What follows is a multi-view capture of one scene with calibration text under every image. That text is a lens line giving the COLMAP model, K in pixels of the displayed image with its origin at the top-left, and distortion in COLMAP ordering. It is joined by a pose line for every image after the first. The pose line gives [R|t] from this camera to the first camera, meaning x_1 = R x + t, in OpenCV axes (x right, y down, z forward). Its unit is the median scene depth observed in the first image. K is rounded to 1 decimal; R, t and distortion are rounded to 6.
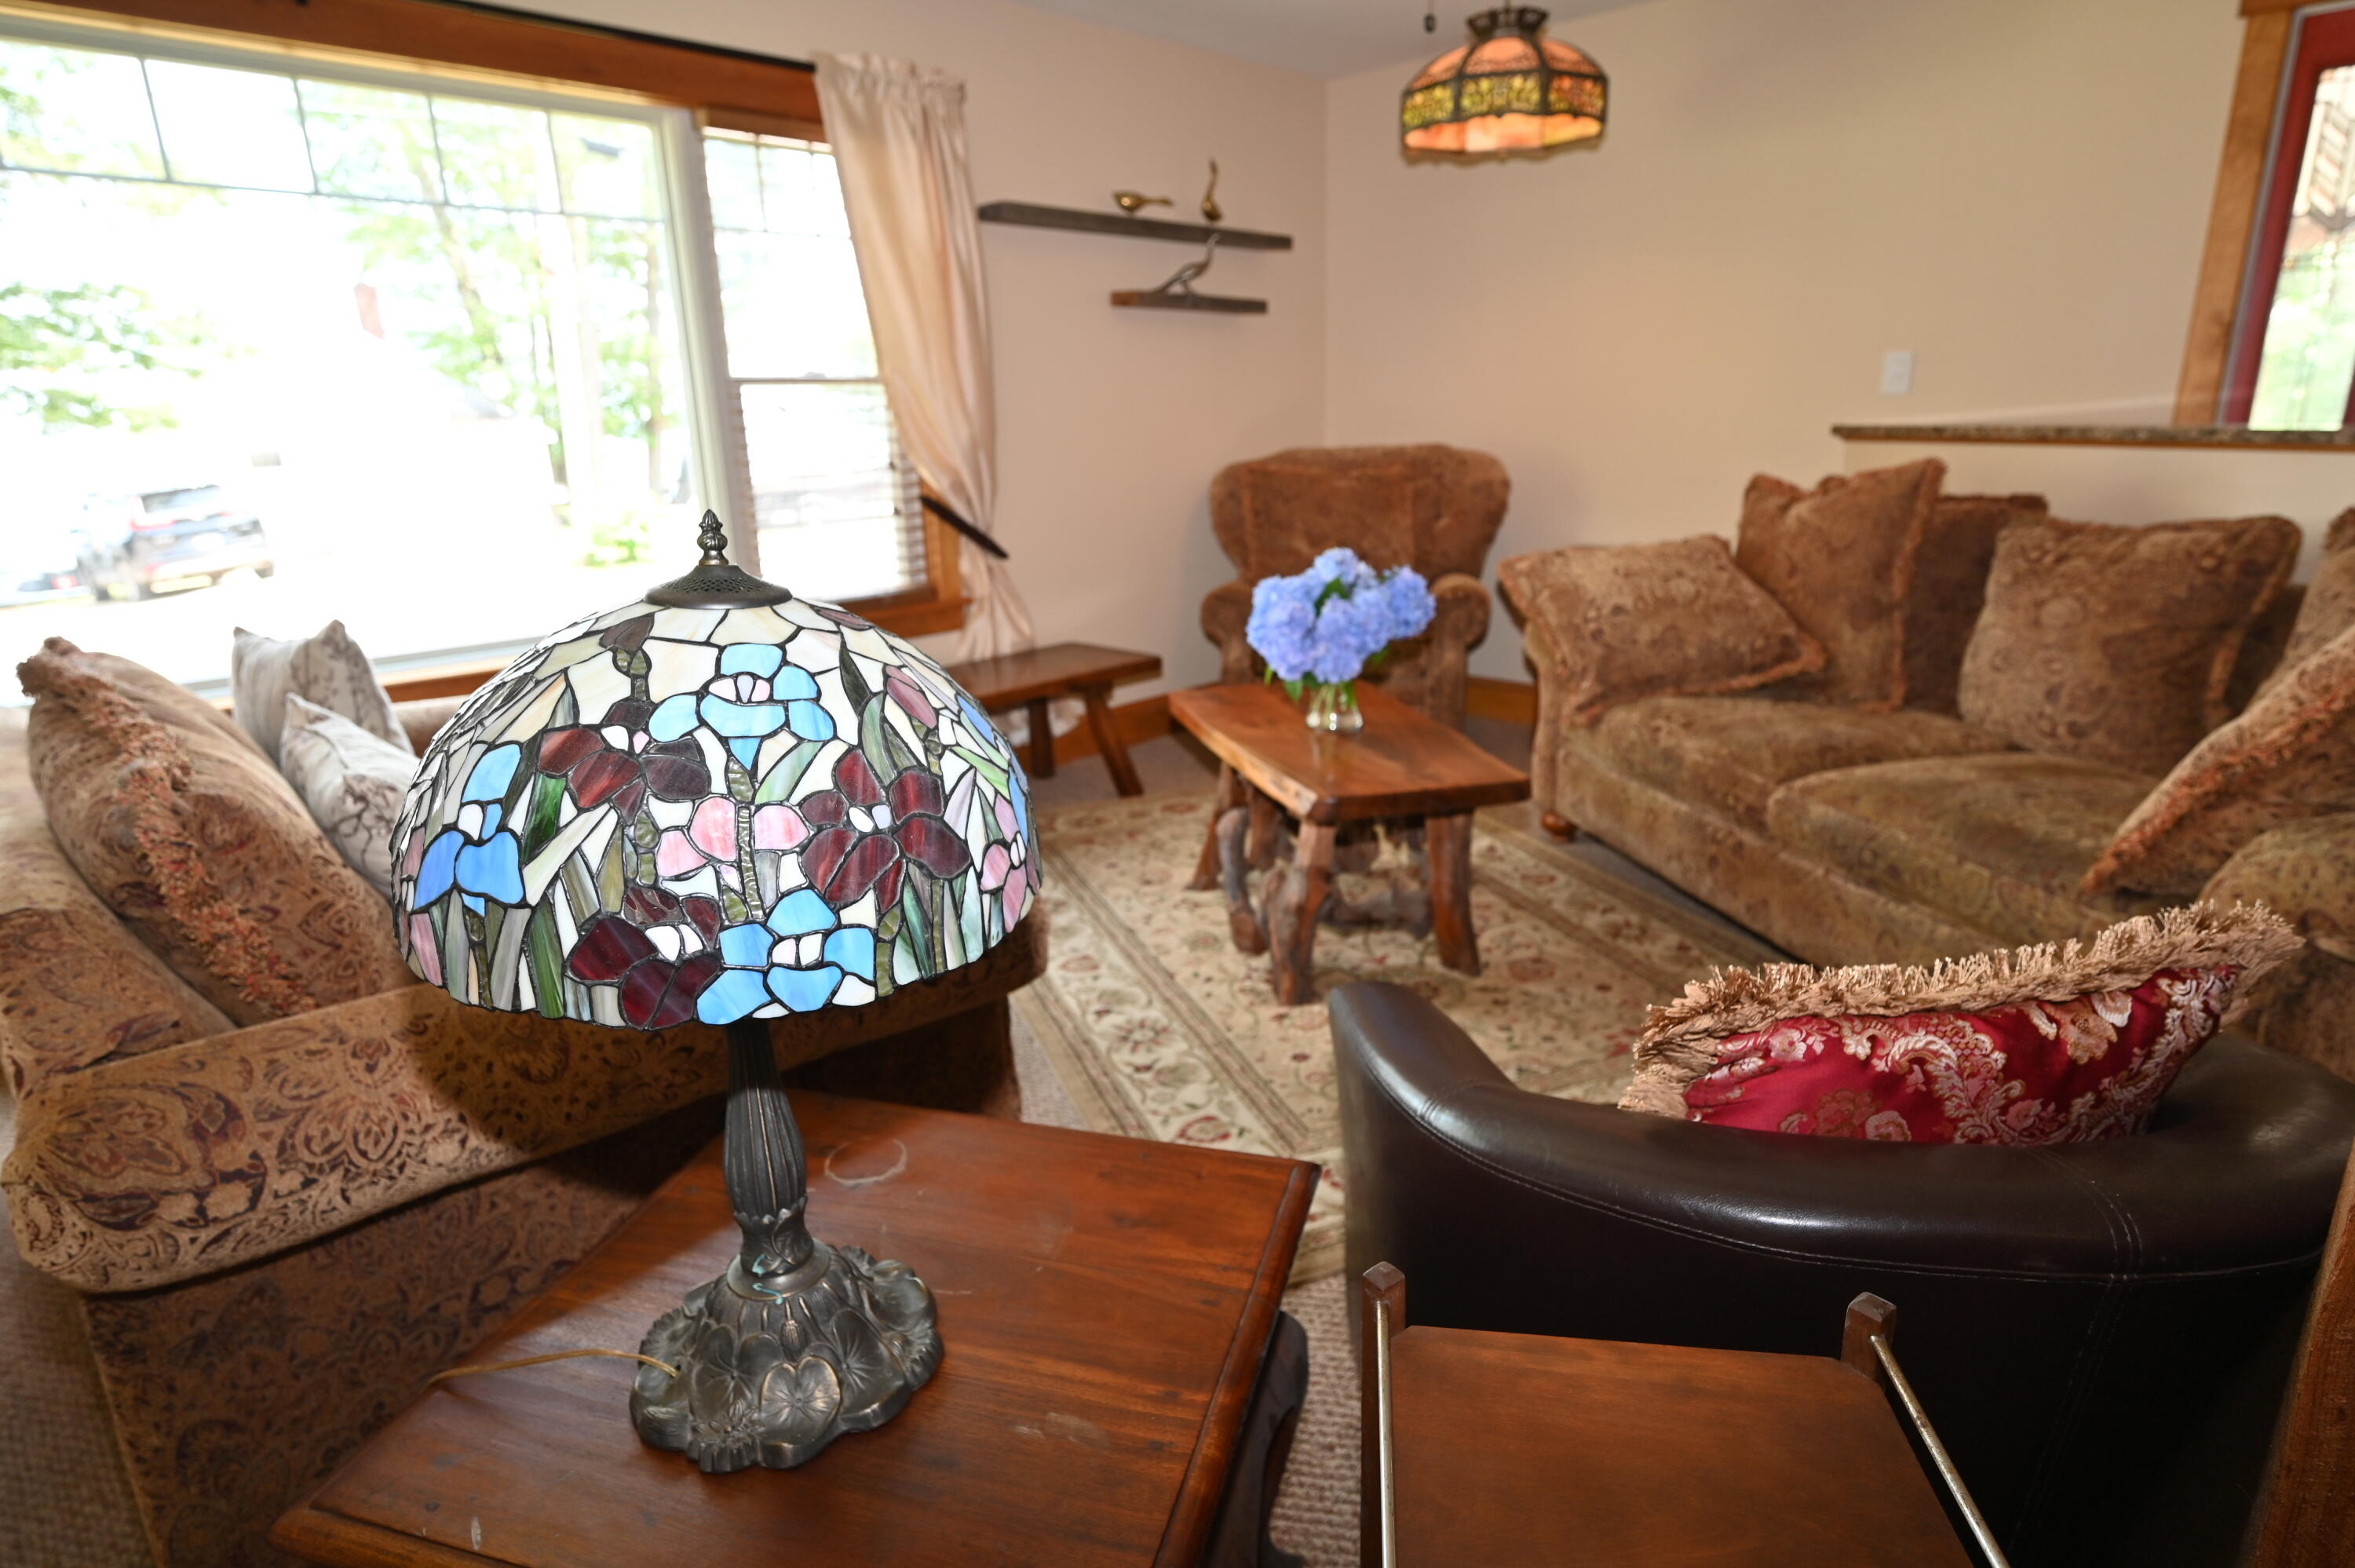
lens RADIAL K [[1302.8, 0, 1179.0], [0, 1302.8, 800.5], [0, 0, 1]] dist [0.000819, -0.003724]
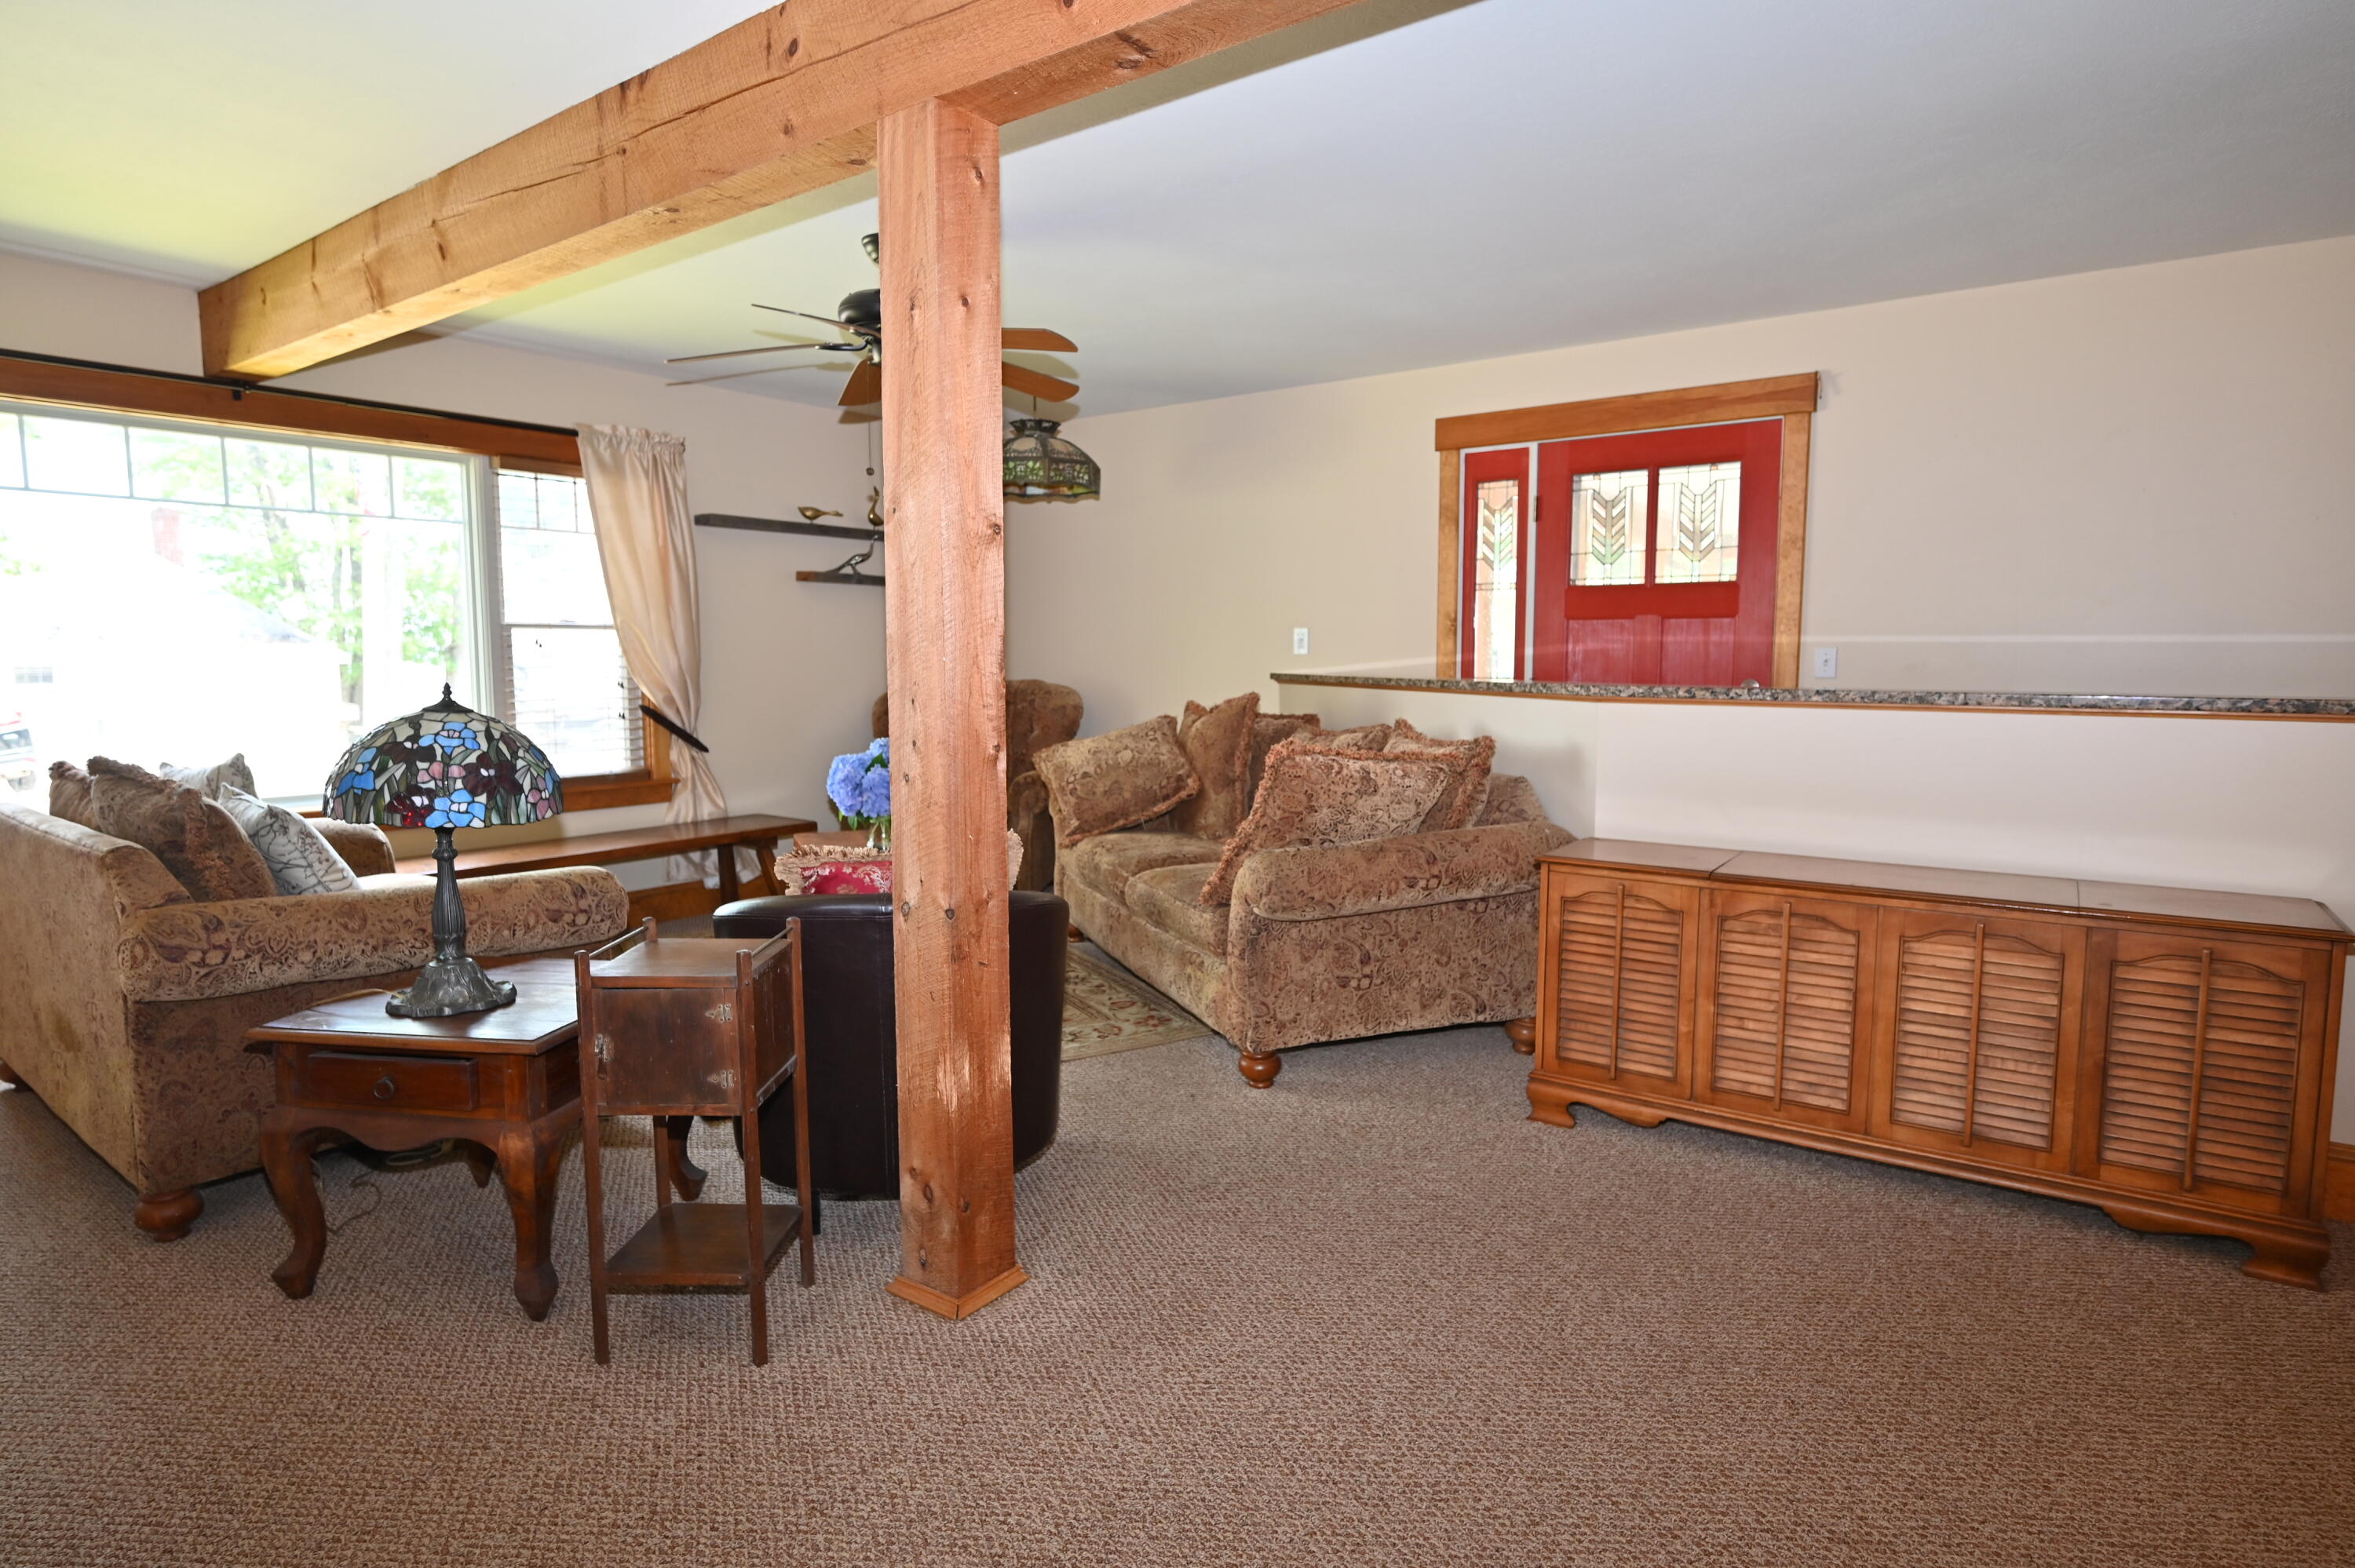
lens RADIAL K [[1302.8, 0, 1176.9], [0, 1302.8, 773.2], [0, 0, 1]] dist [0.000819, -0.003724]
pose [[0.990824, 0.013680, 0.134461, 0.253504], [0.013132, 0.980412, -0.196519, 0.166185], [-0.134516, 0.196481, 0.971237, -0.589129]]
